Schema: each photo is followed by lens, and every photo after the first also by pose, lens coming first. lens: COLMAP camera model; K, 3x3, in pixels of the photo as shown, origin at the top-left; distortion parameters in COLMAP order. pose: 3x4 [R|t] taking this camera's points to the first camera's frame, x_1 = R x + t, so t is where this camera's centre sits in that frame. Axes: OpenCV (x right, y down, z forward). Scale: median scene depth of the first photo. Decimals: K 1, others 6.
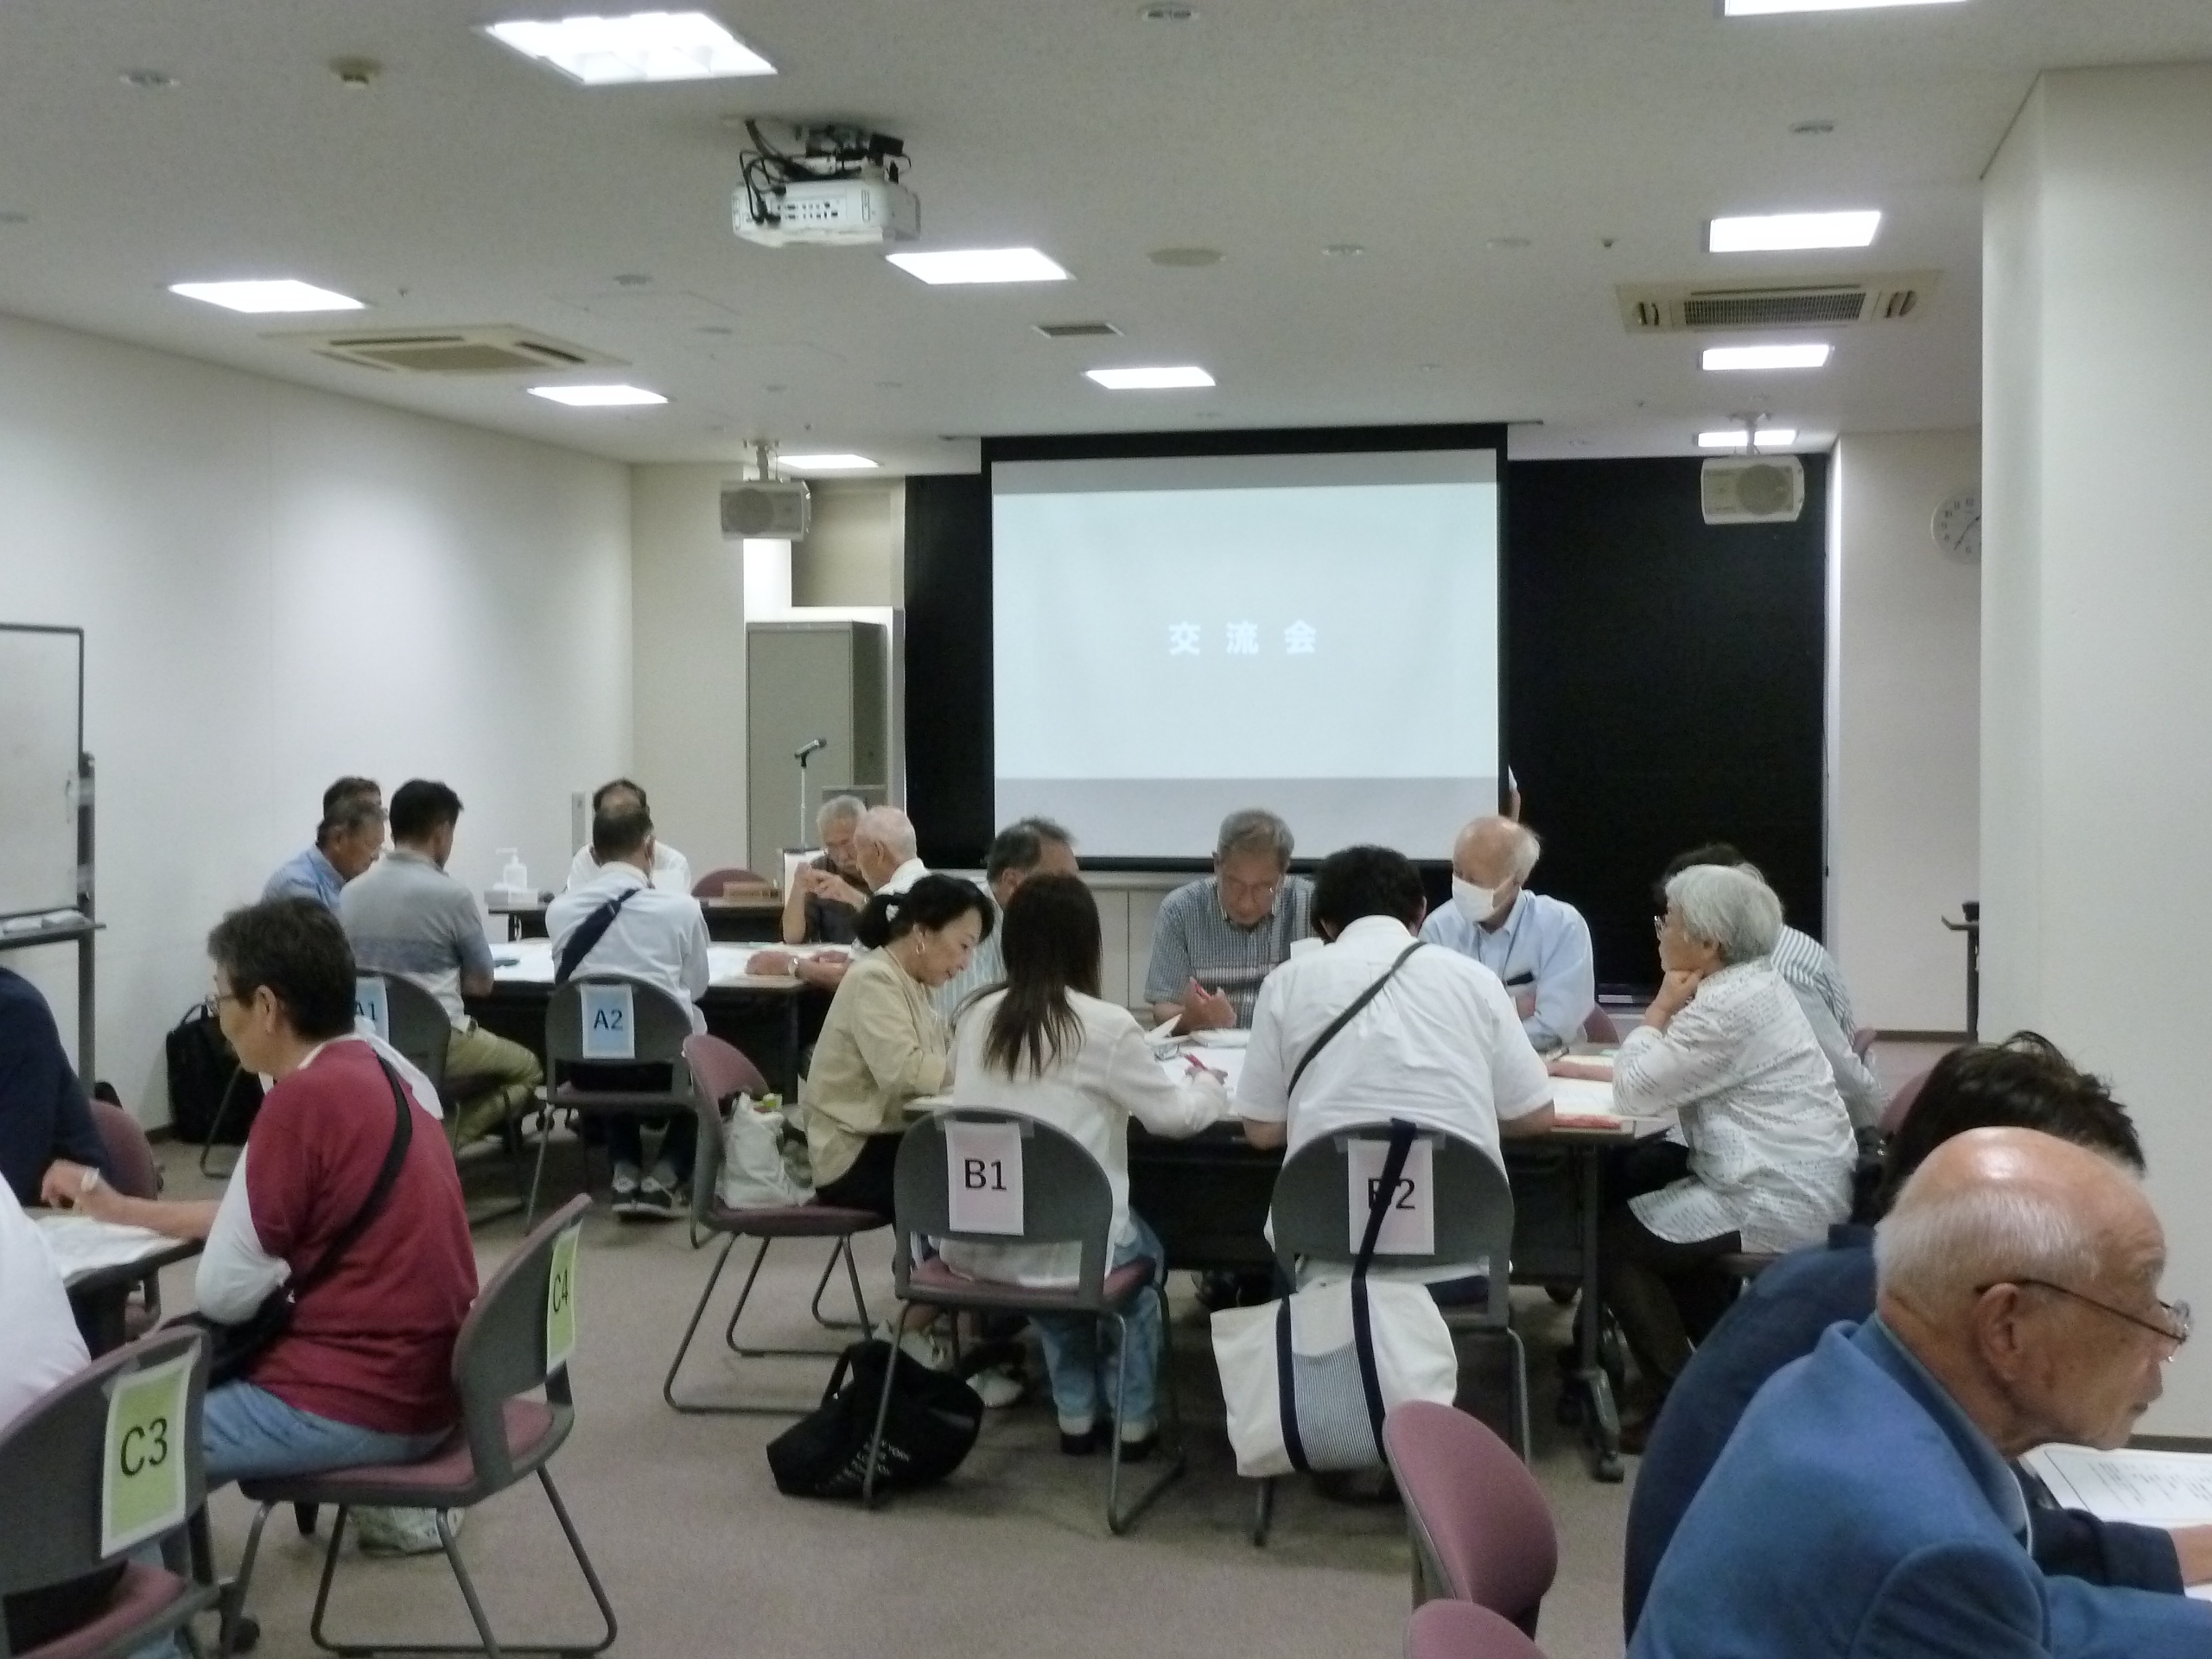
lens RADIAL K [[2560.5, 0, 1092.9], [0, 2560.5, 826.0], [0, 0, 1]] dist [0.012412, 0.000000]
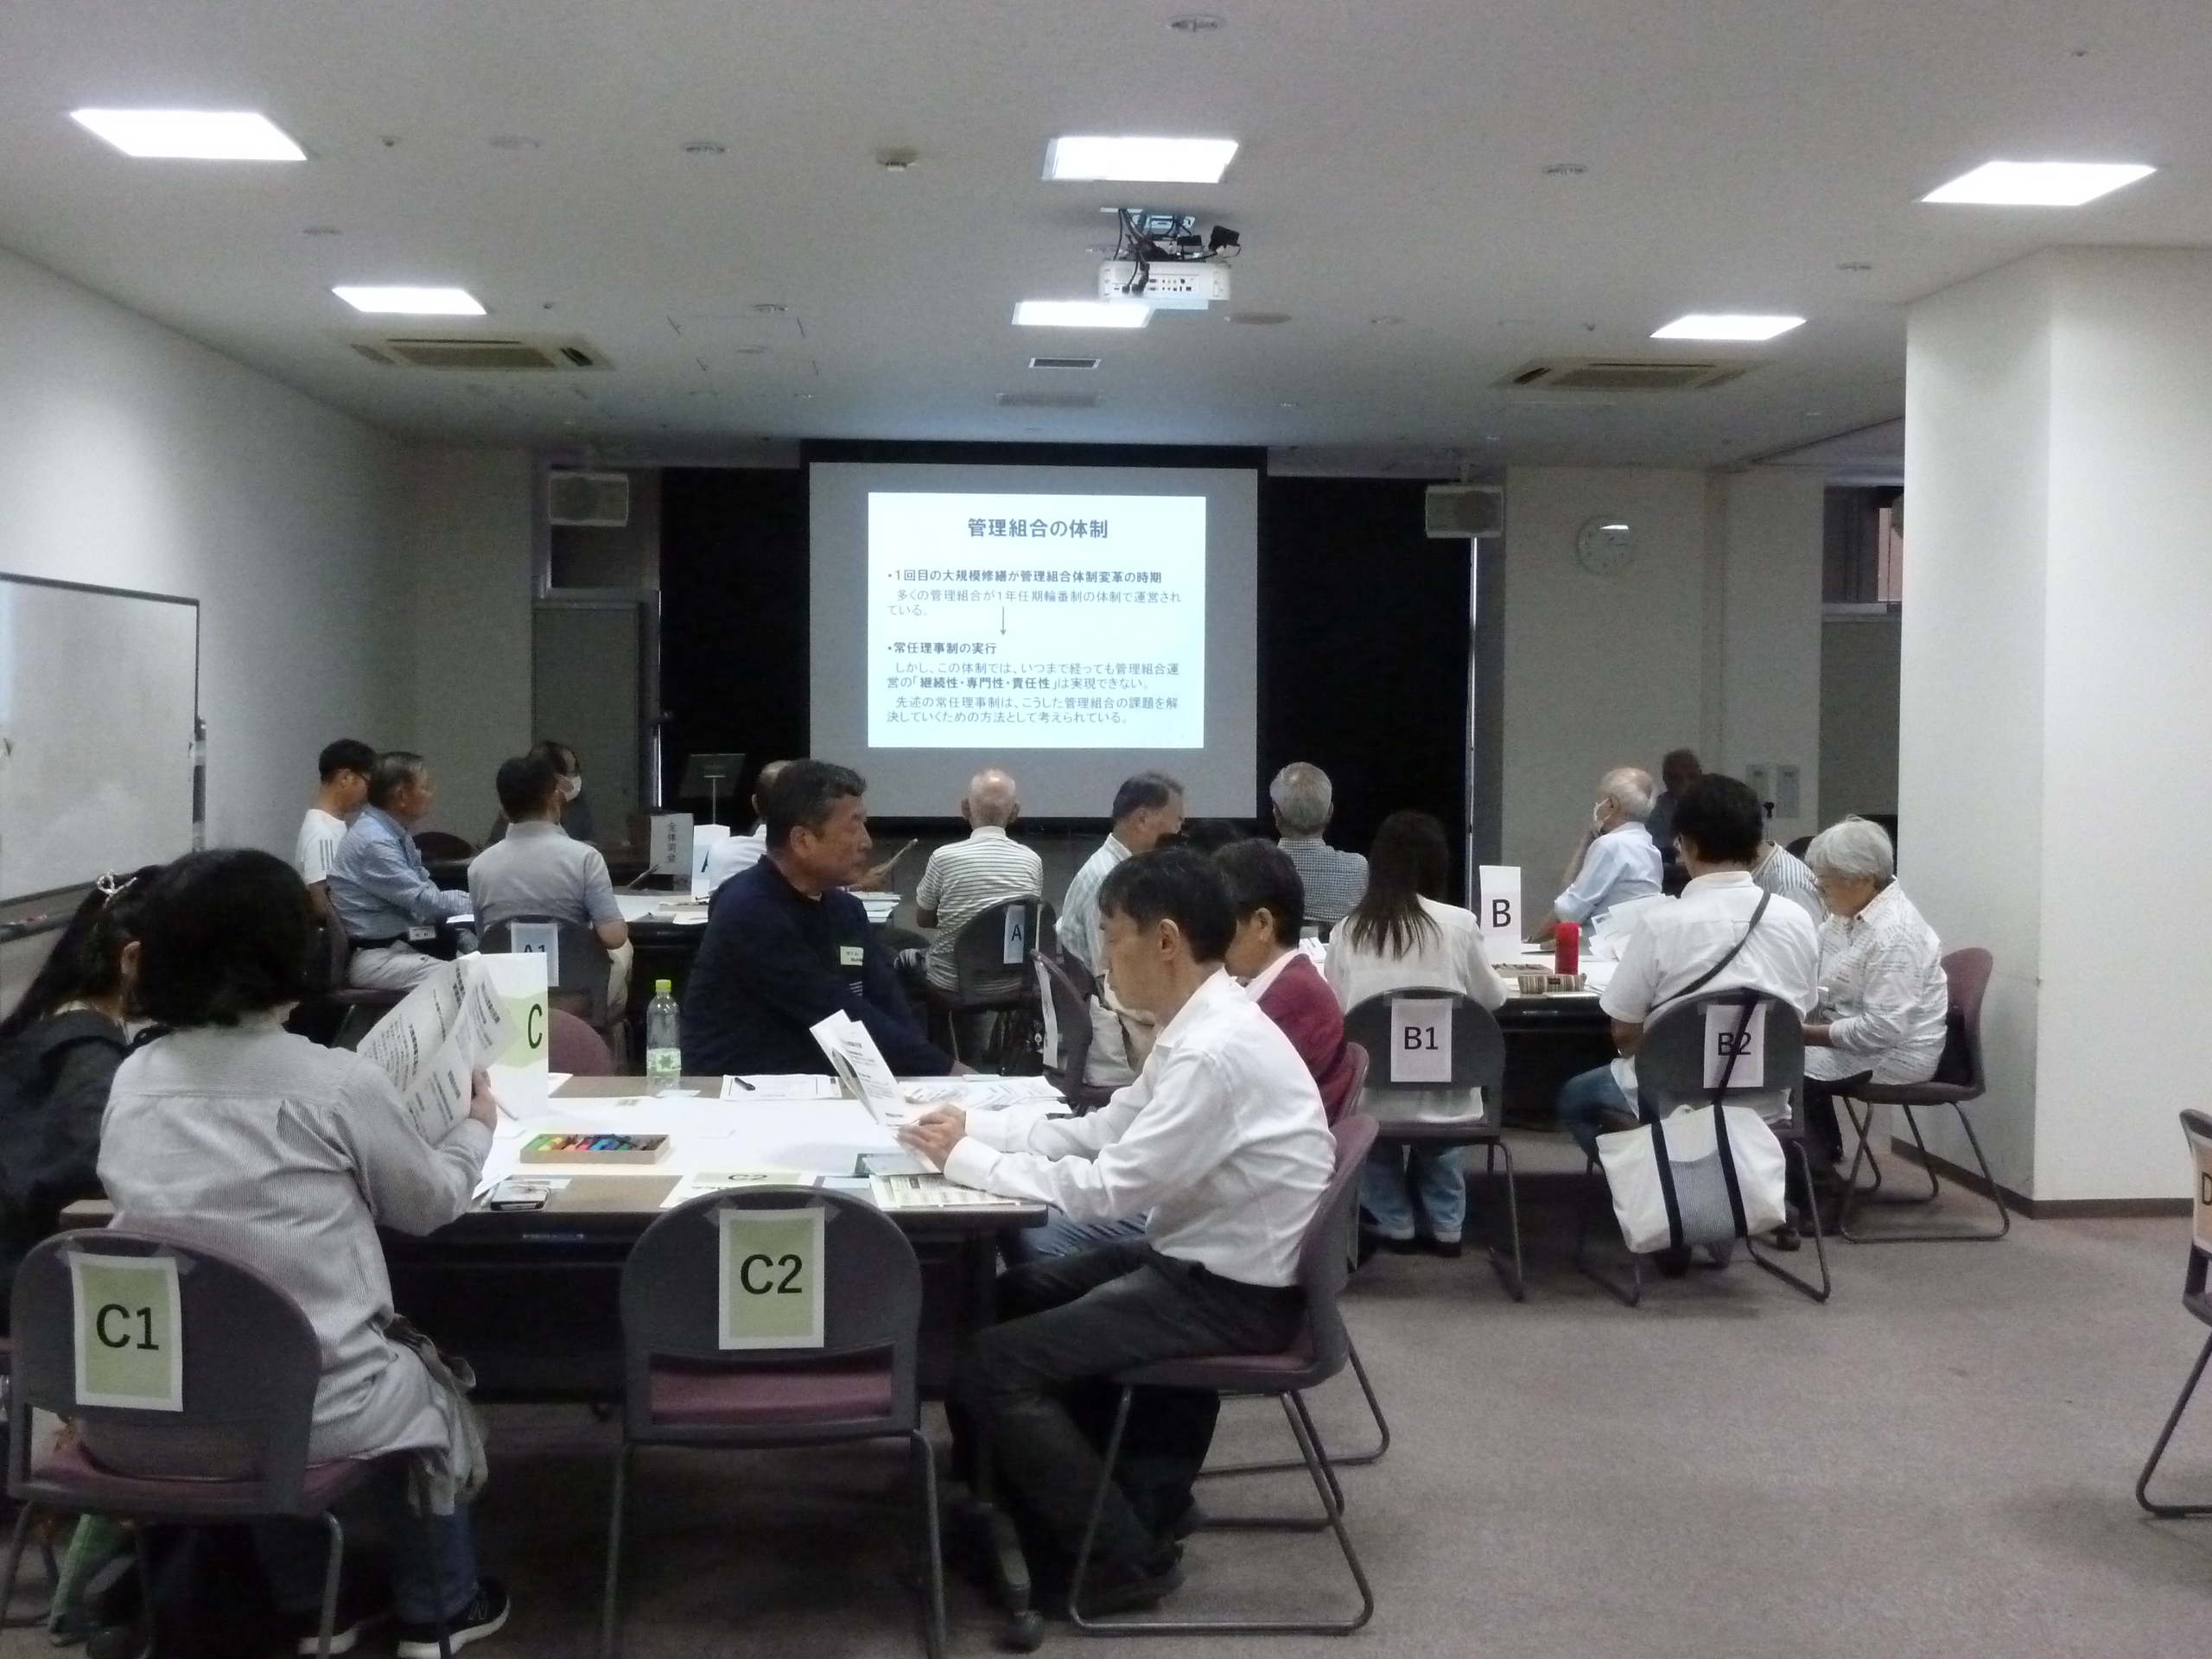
lens RADIAL K [[2560.5, 0, 1099.6], [0, 2560.5, 822.9], [0, 0, 1]] dist [0.012412, 0.000000]
pose [[0.973003, 0.005940, 0.230715, -0.528466], [-0.006501, 0.999977, 0.001669, 0.024934], [-0.230700, -0.003124, 0.973020, -0.255520]]
